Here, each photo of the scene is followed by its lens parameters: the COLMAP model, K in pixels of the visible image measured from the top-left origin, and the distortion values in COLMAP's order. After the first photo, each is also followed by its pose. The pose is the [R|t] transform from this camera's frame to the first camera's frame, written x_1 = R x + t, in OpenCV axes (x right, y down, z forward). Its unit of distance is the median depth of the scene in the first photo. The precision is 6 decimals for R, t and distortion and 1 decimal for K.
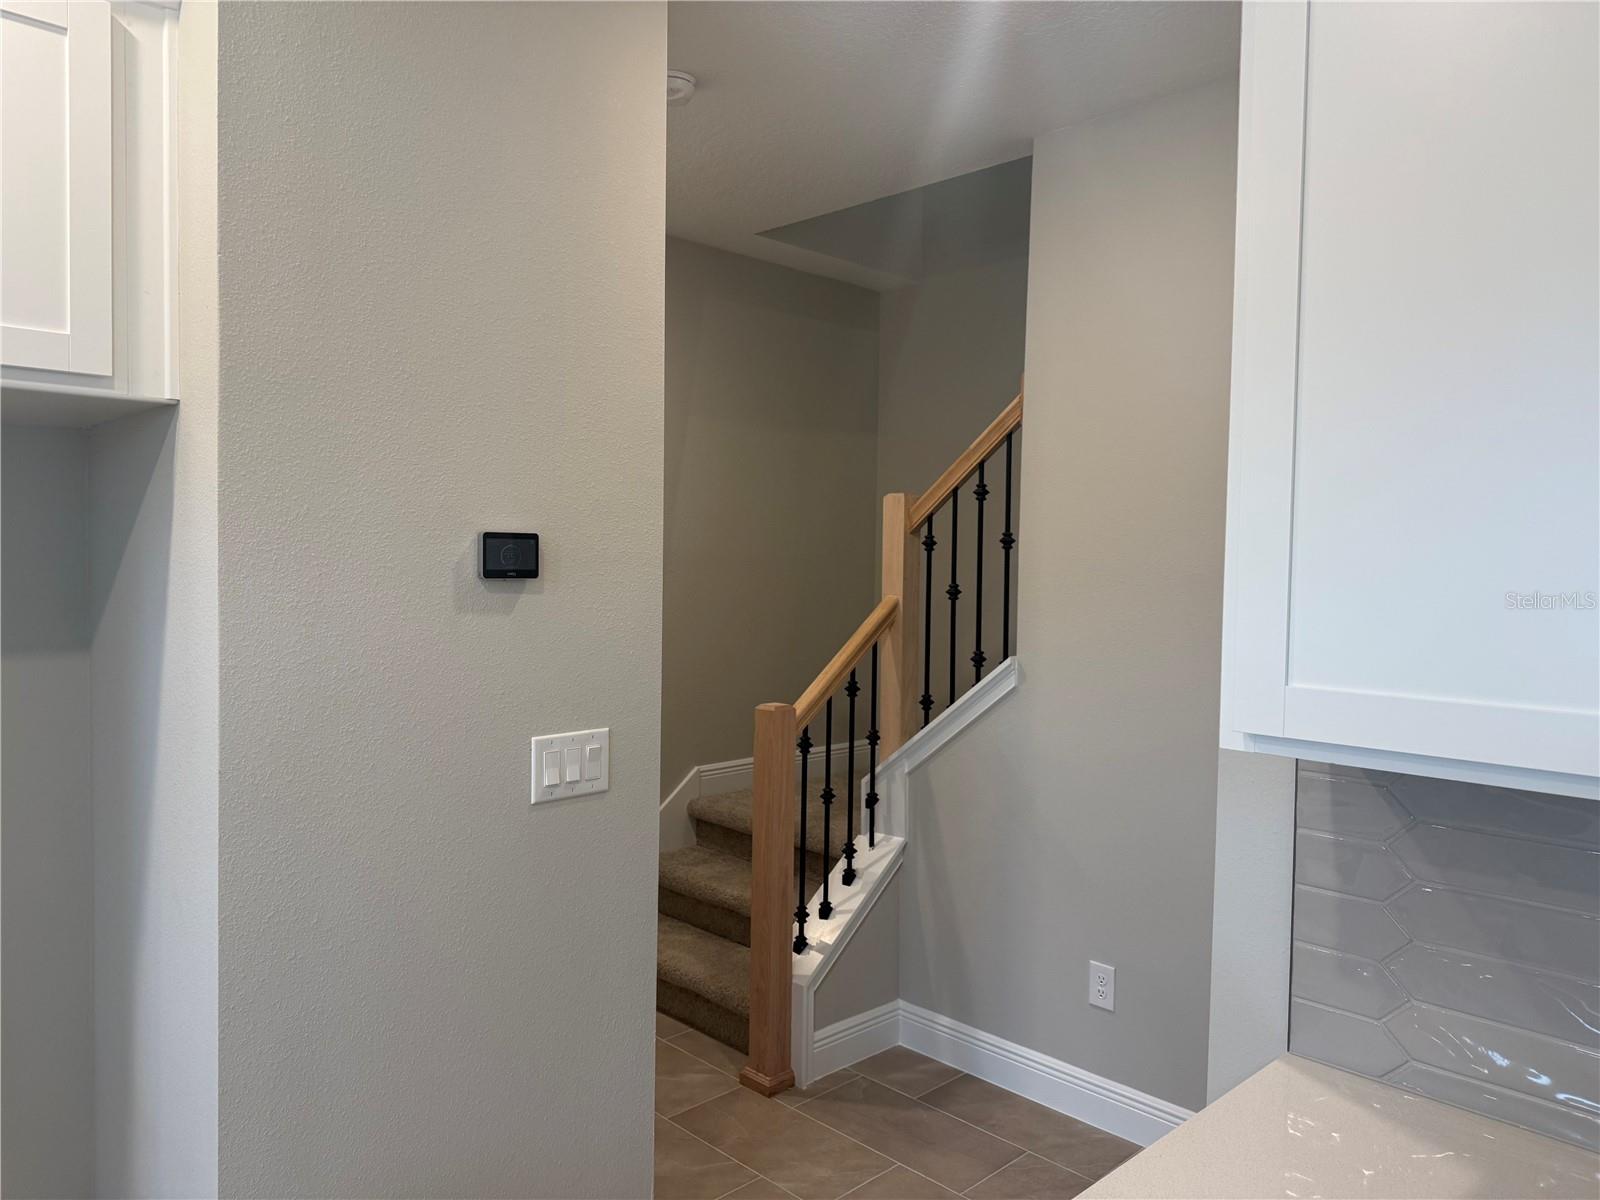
lens RADIAL K [[1127.1, 0, 807.8], [0, 1127.1, 604.8], [0, 0, 1]] dist [0.043243, -0.008048]
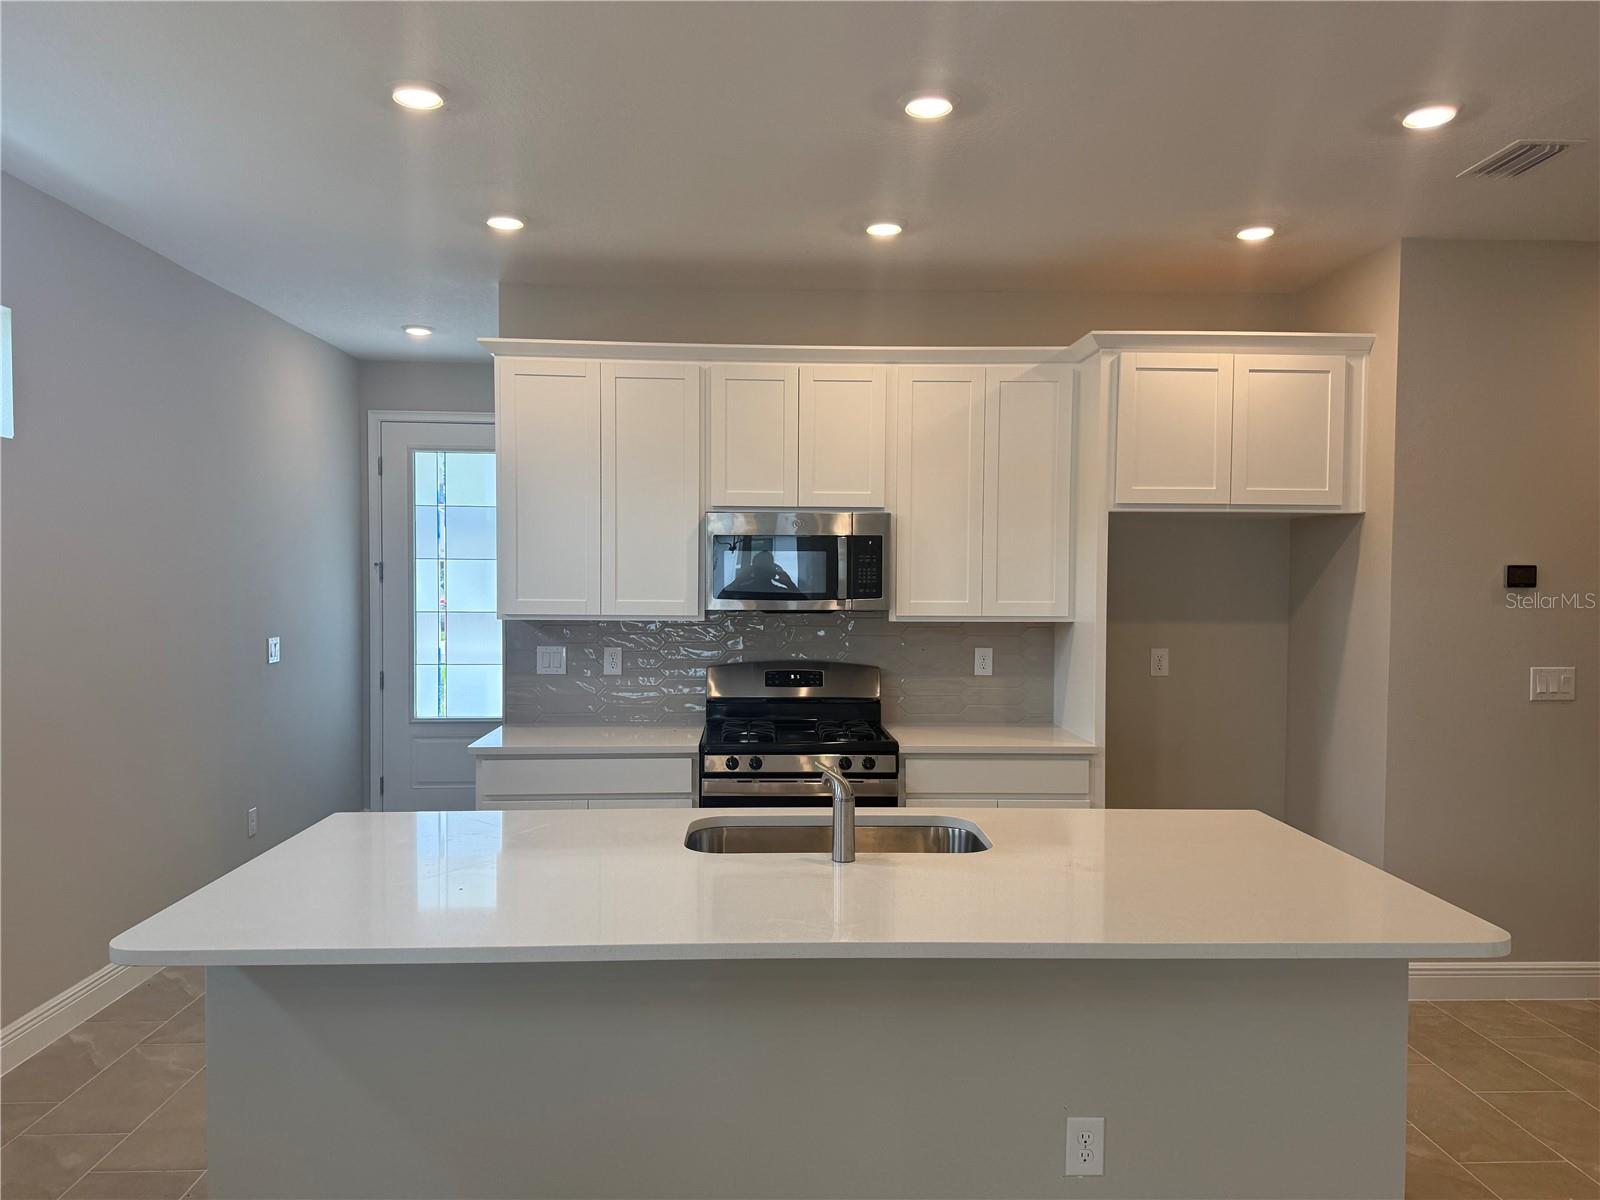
lens RADIAL K [[1127.1, 0, 814.4], [0, 1127.1, 616.7], [0, 0, 1]] dist [0.043243, -0.008048]
pose [[0.750392, 0.012211, -0.660880, 0.148454], [-0.030334, 0.999412, -0.015976, 0.102044], [0.660297, 0.032035, 0.750321, -1.408212]]
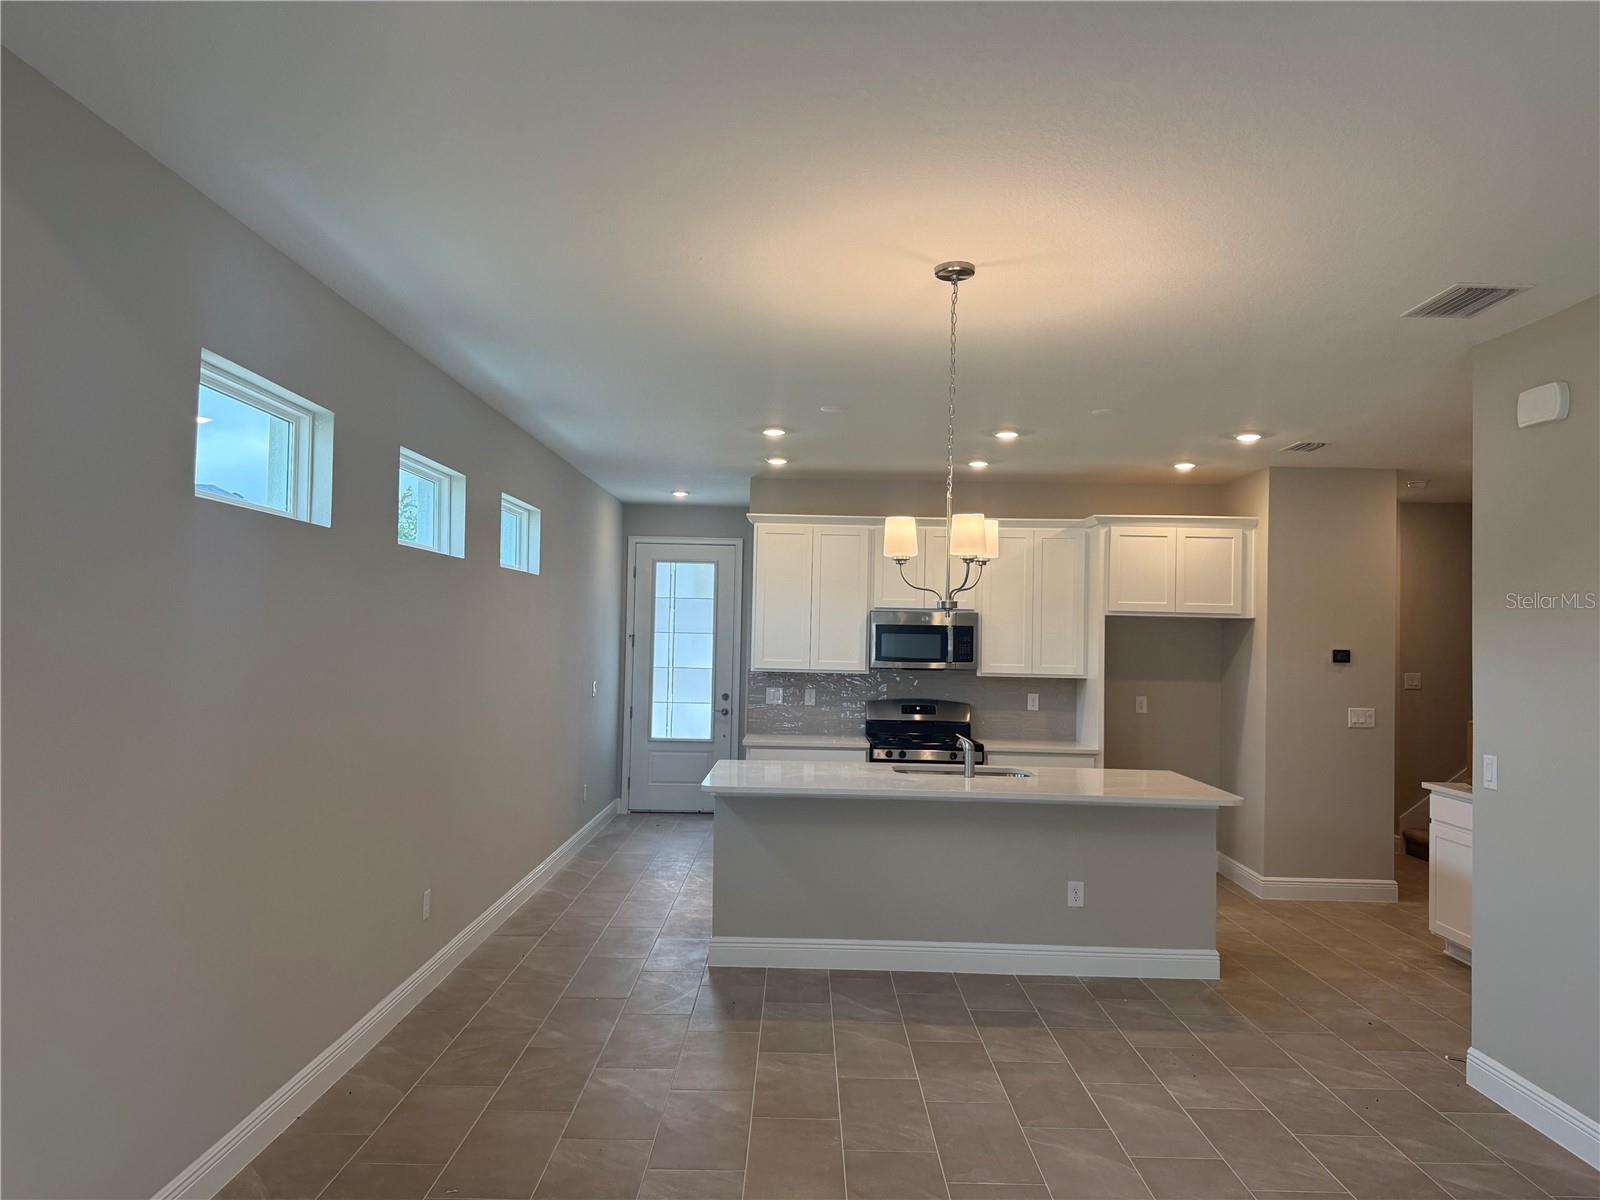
lens RADIAL K [[1127.1, 0, 785.8], [0, 1127.1, 595.9], [0, 0, 1]] dist [0.043243, -0.008048]
pose [[0.703802, -0.030691, -0.709732, 1.086415], [-0.049566, 0.994510, -0.092157, 0.189665], [0.708664, 0.100039, 0.698417, -2.847524]]
